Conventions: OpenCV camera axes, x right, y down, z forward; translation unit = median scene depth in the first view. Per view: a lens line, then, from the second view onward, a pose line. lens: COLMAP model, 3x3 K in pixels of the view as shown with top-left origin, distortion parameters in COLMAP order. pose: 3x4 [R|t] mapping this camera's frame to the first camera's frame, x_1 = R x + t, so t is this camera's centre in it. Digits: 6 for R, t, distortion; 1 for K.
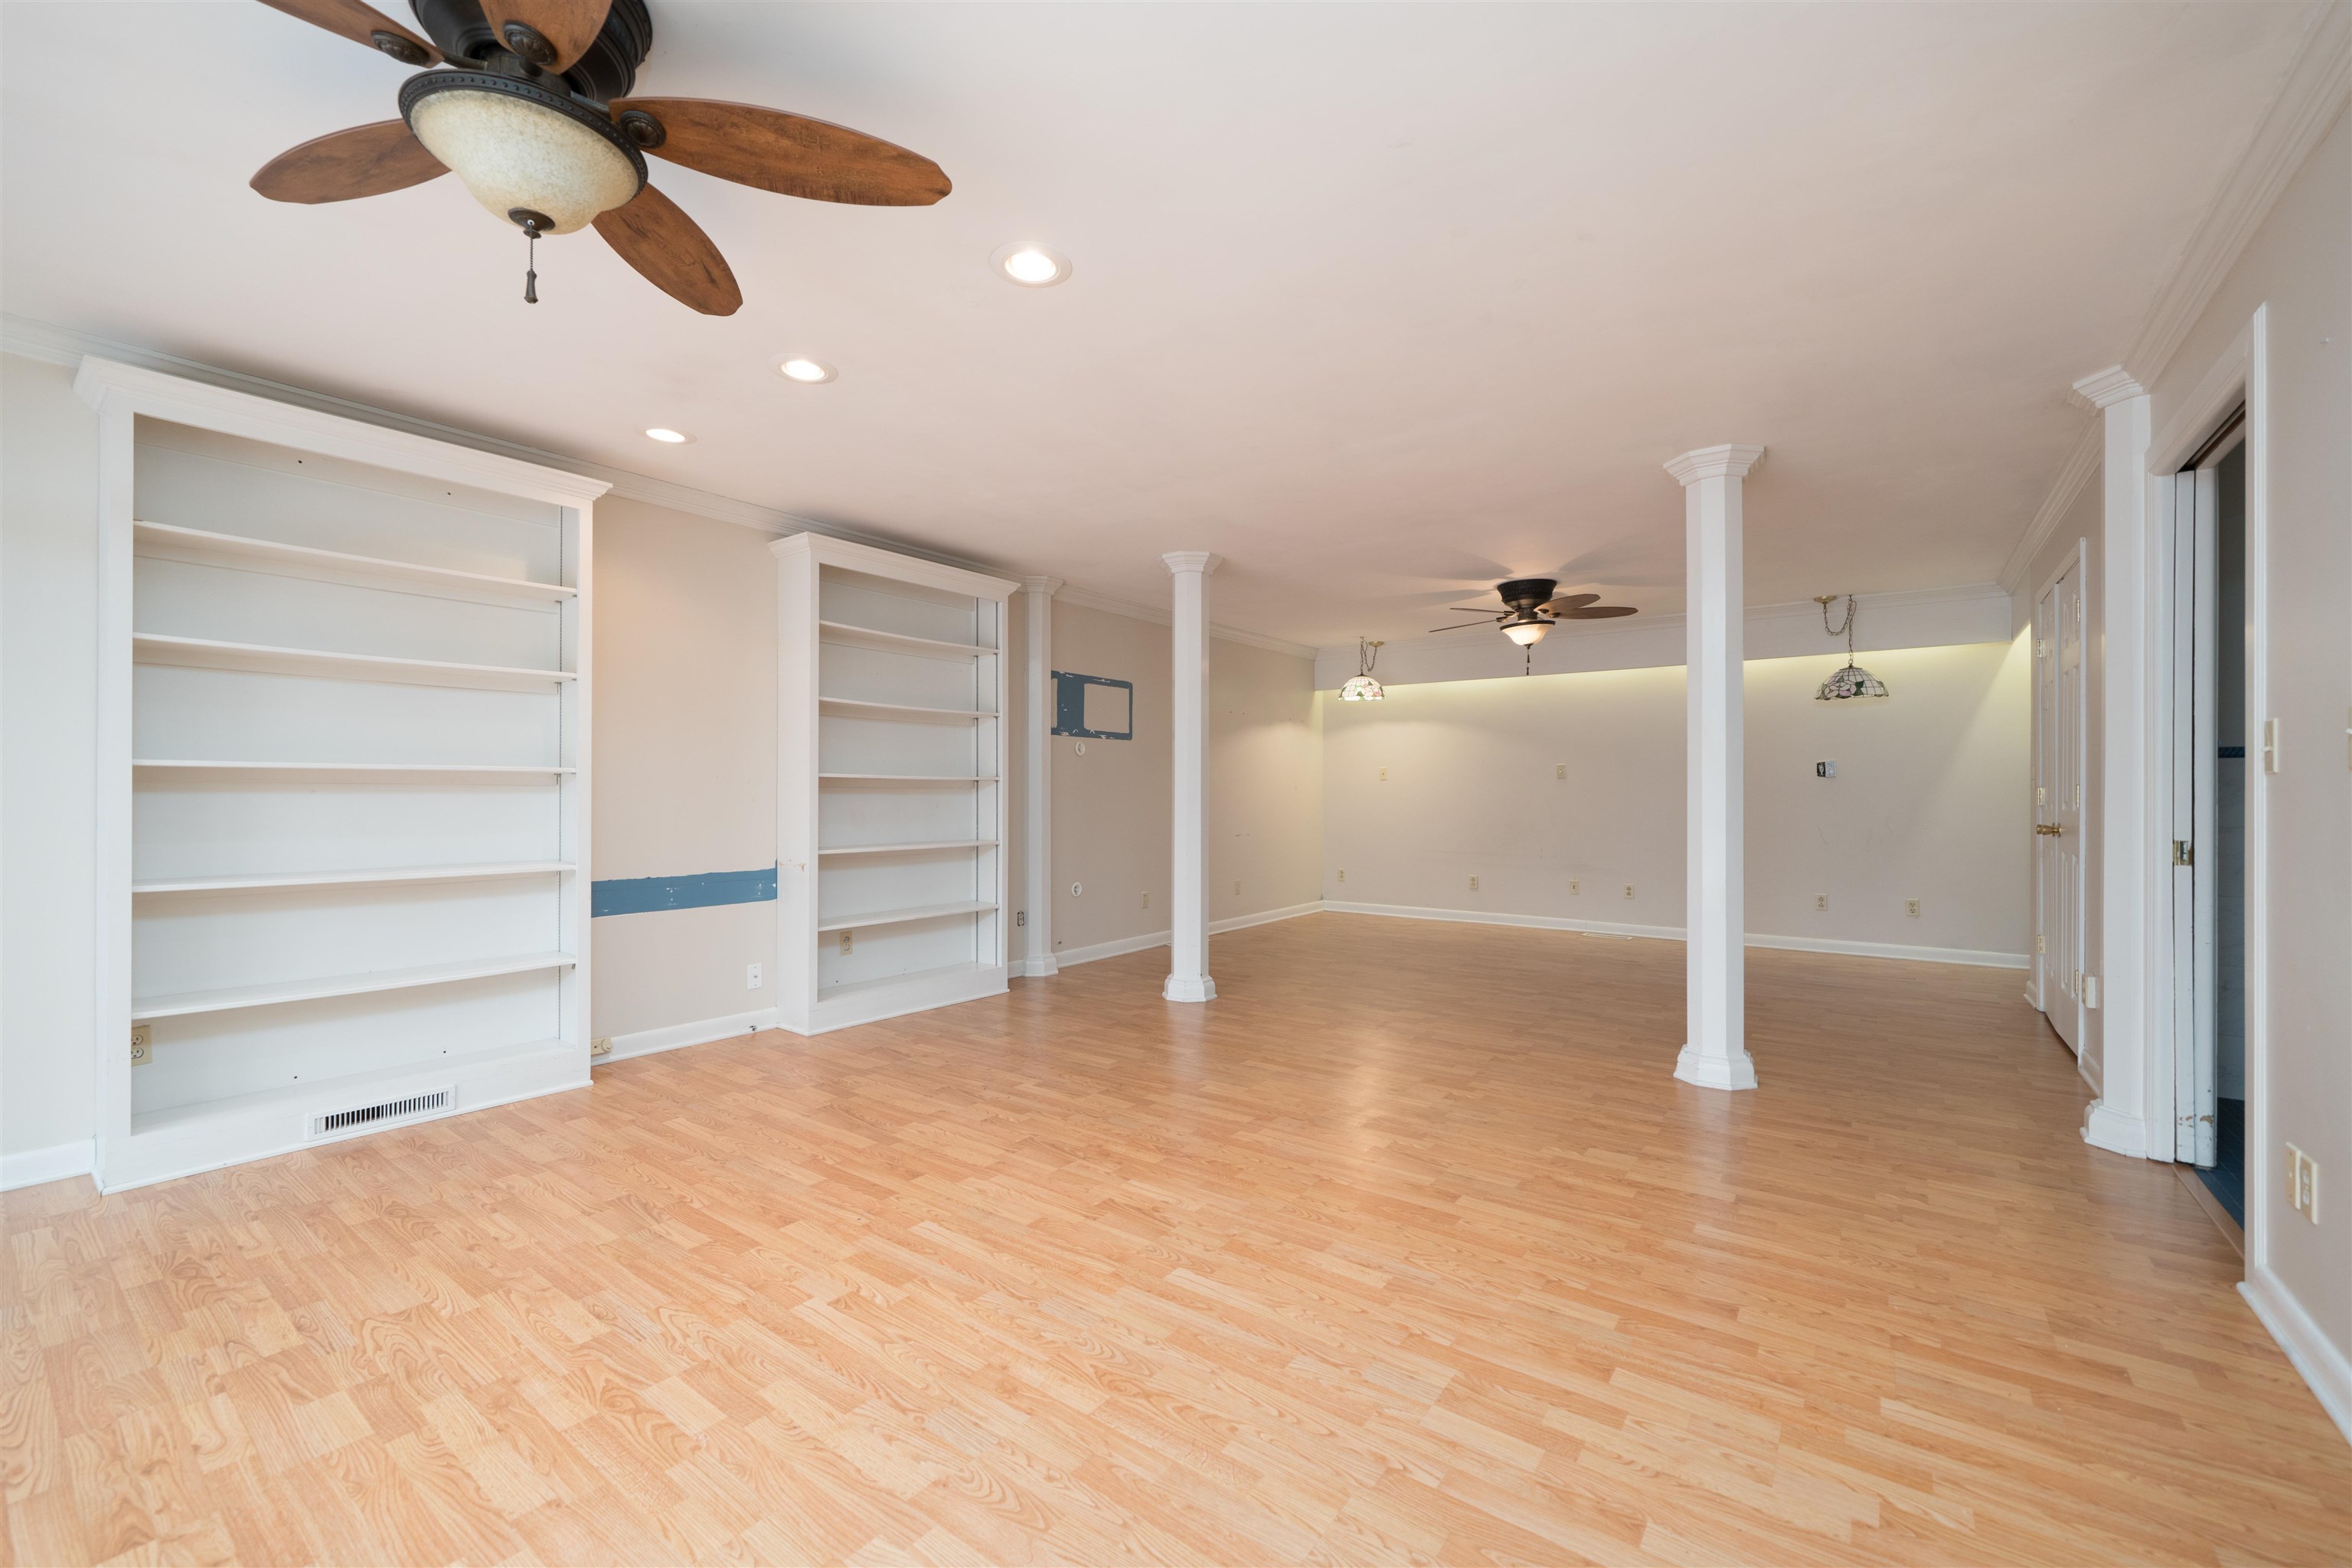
lens RADIAL K [[916.8, 0, 1176.1], [0, 916.8, 795.3], [0, 0, 1]] dist [-0.002479, 0.000100]
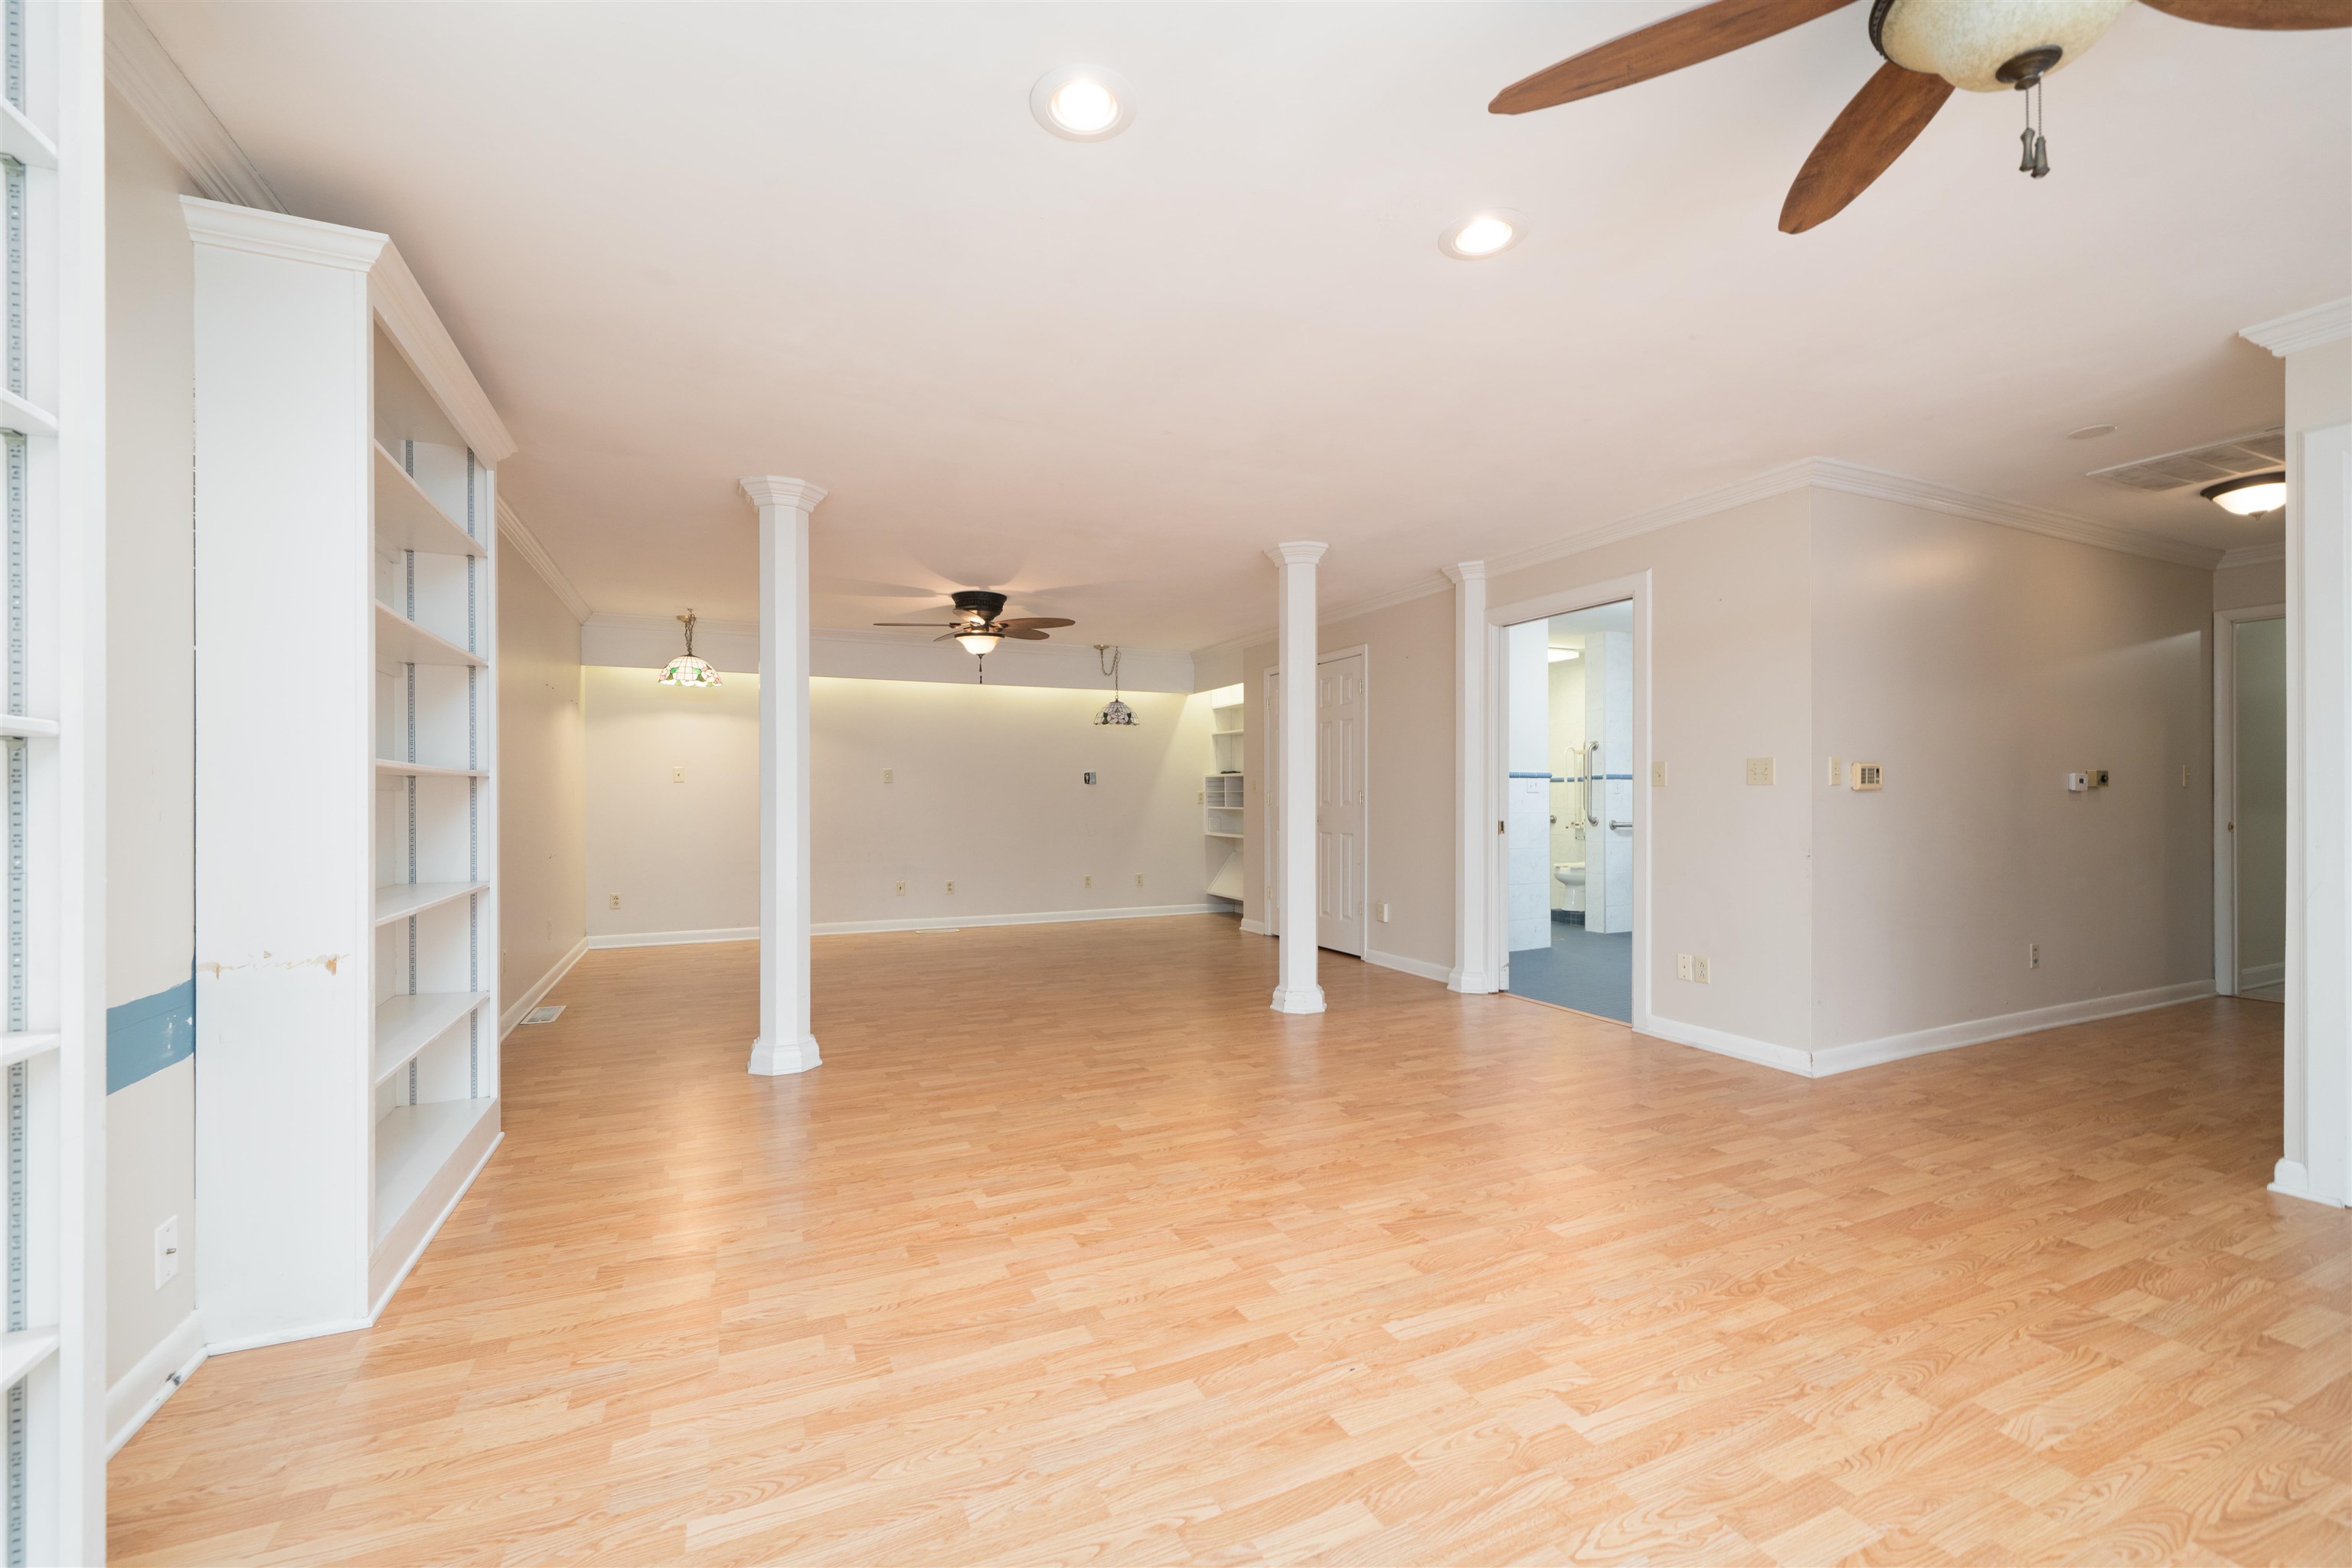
lens RADIAL K [[916.8, 0, 1176.1], [0, 916.8, 795.3], [0, 0, 1]] dist [-0.002479, 0.000100]
pose [[0.507884, -0.000862, 0.861425, -0.787875], [0.005260, 0.999984, -0.002100, -0.002458], [-0.861409, 0.005597, 0.507881, 0.551865]]
